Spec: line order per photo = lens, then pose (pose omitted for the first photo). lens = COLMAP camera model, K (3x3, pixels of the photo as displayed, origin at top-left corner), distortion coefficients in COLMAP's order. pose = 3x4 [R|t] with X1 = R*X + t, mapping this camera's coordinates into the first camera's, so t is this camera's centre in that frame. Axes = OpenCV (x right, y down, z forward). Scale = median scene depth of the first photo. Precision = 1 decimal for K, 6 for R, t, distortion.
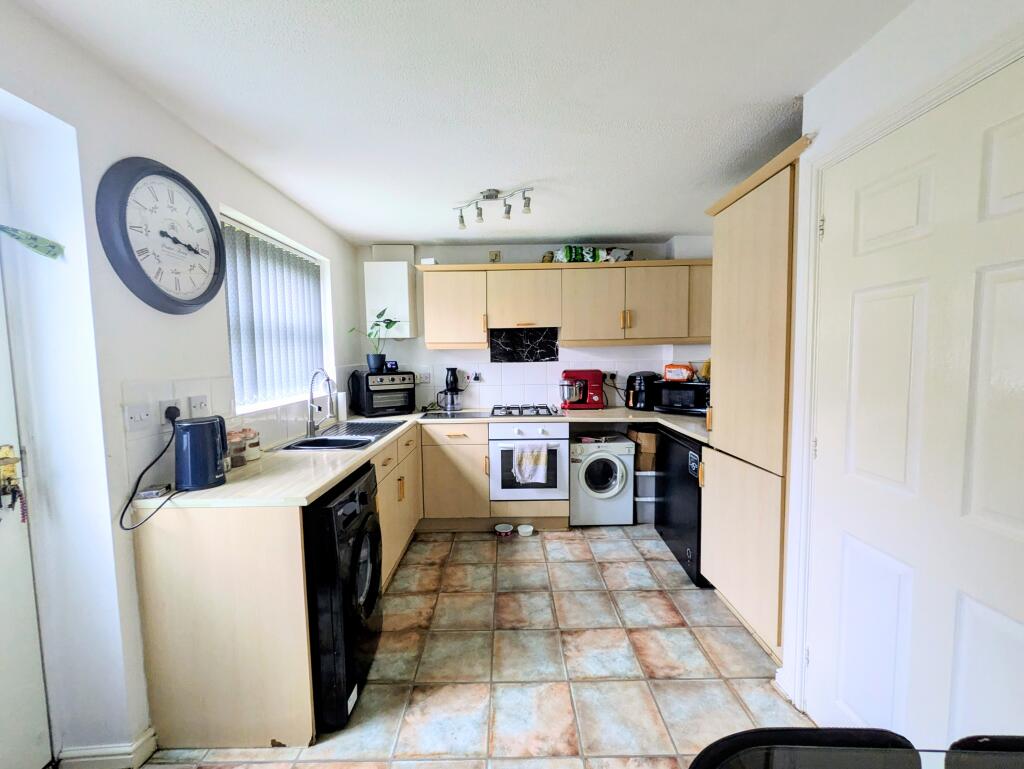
lens RADIAL K [[405.1, 0, 501.3], [0, 405.1, 381.9], [0, 0, 1]] dist [0.000583, -0.000004]
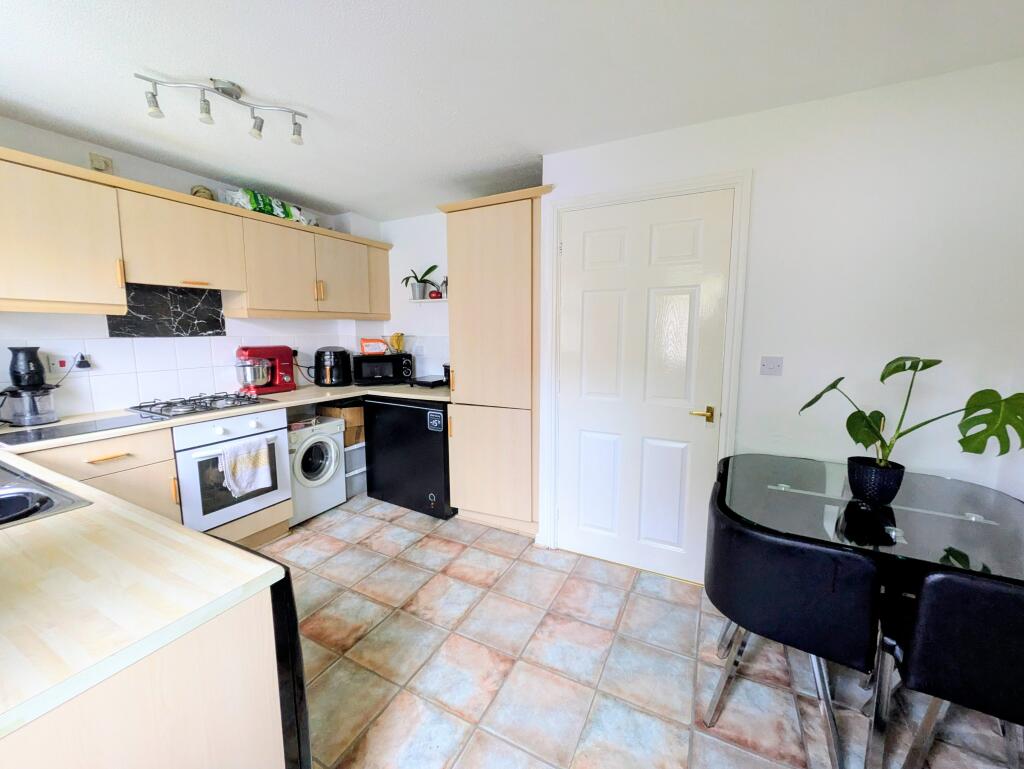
lens RADIAL K [[405.1, 0, 501.3], [0, 405.1, 381.9], [0, 0, 1]] dist [0.000583, -0.000004]
pose [[0.472051, -0.096093, 0.876318, -0.354016], [0.053153, 0.995335, 0.080511, 0.002315], [-0.879967, 0.008573, 0.474957, 0.204915]]
